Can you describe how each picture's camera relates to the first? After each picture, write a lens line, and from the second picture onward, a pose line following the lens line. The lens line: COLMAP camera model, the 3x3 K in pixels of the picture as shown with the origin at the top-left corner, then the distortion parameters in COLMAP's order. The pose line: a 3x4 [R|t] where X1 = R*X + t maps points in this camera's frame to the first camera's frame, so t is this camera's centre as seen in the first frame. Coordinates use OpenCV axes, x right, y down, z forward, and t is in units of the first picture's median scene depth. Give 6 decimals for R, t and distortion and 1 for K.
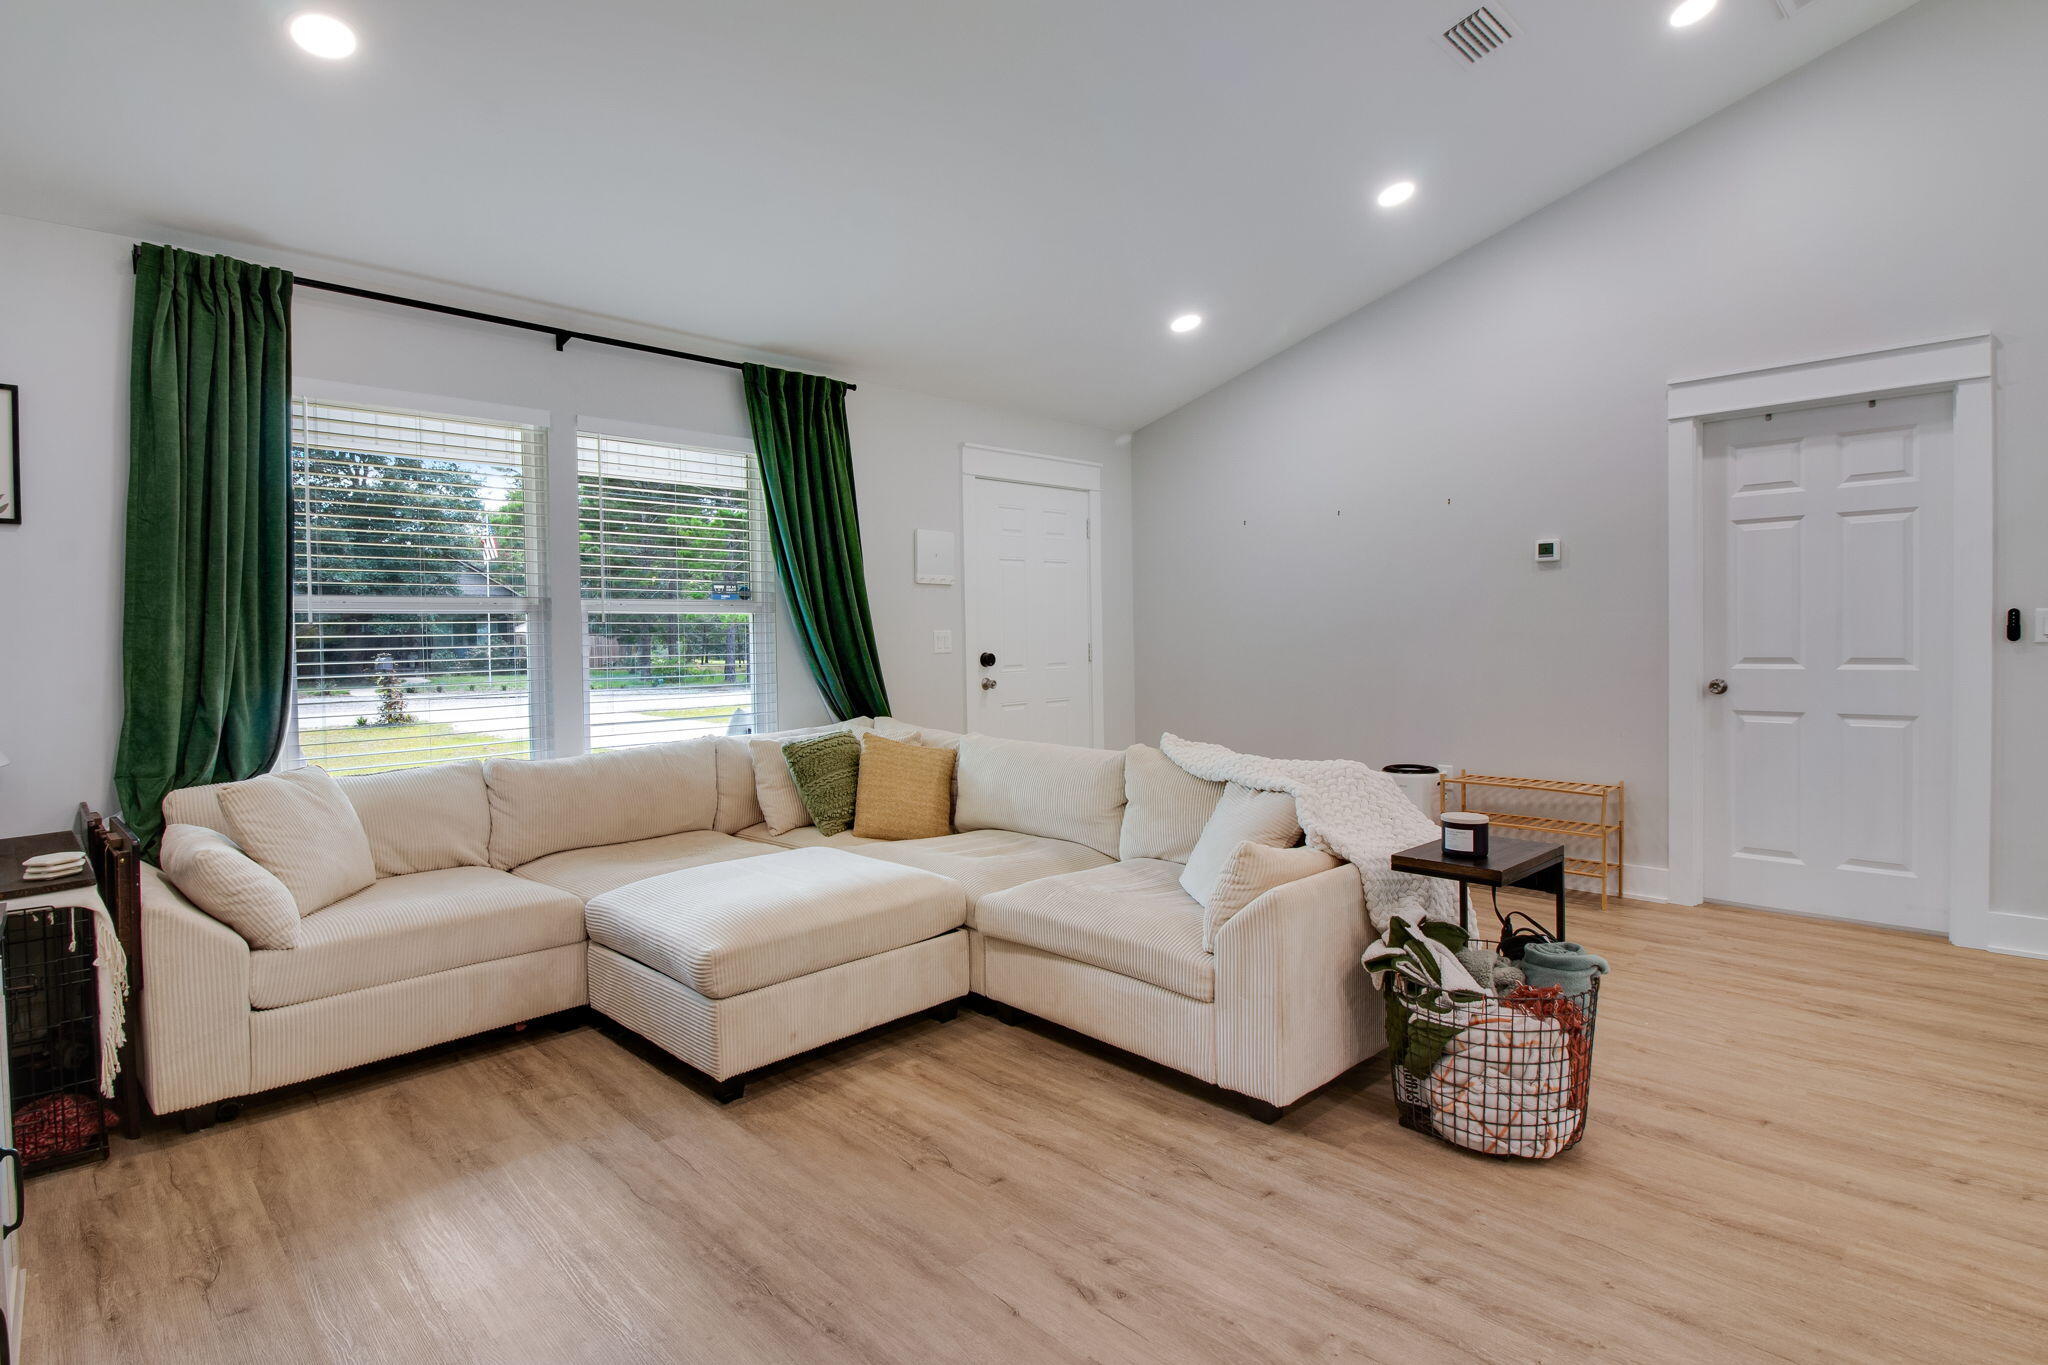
lens RADIAL K [[1020.0, 0, 1019.9], [0, 1020.0, 651.5], [0, 0, 1]] dist [-0.001846, -0.000139]
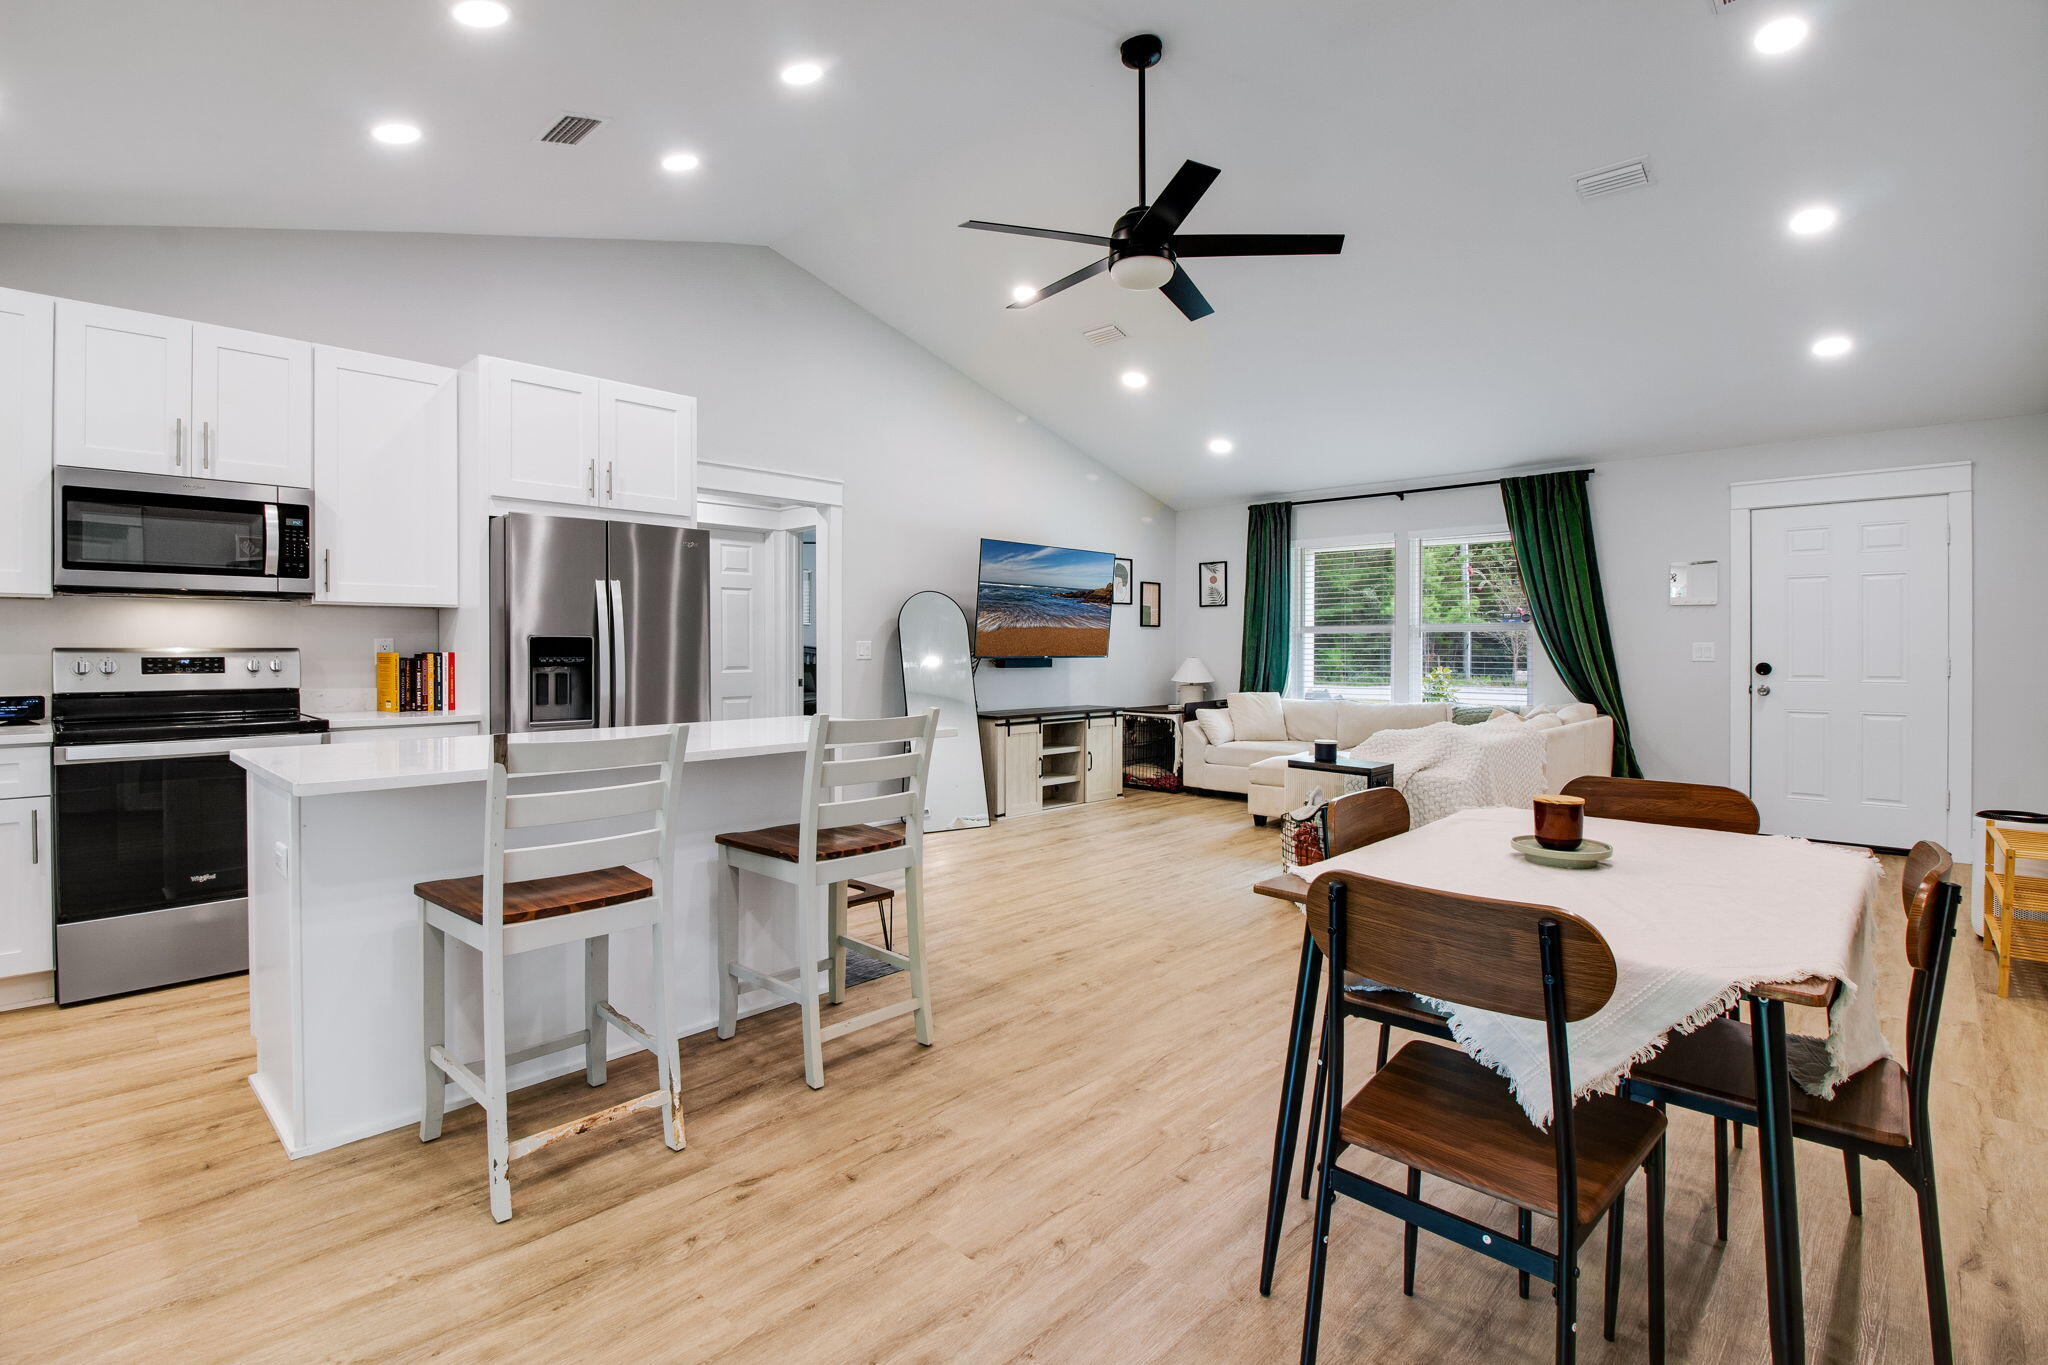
lens RADIAL K [[968.7, 0, 1018.9], [0, 968.7, 651.5], [0, 0, 1]] dist [-0.030705, 0.000008]
pose [[0.024601, 0.015278, -0.999581, 1.658032], [-0.021619, 0.999658, 0.014747, -0.014858], [0.999464, 0.021247, 0.024923, 0.253136]]
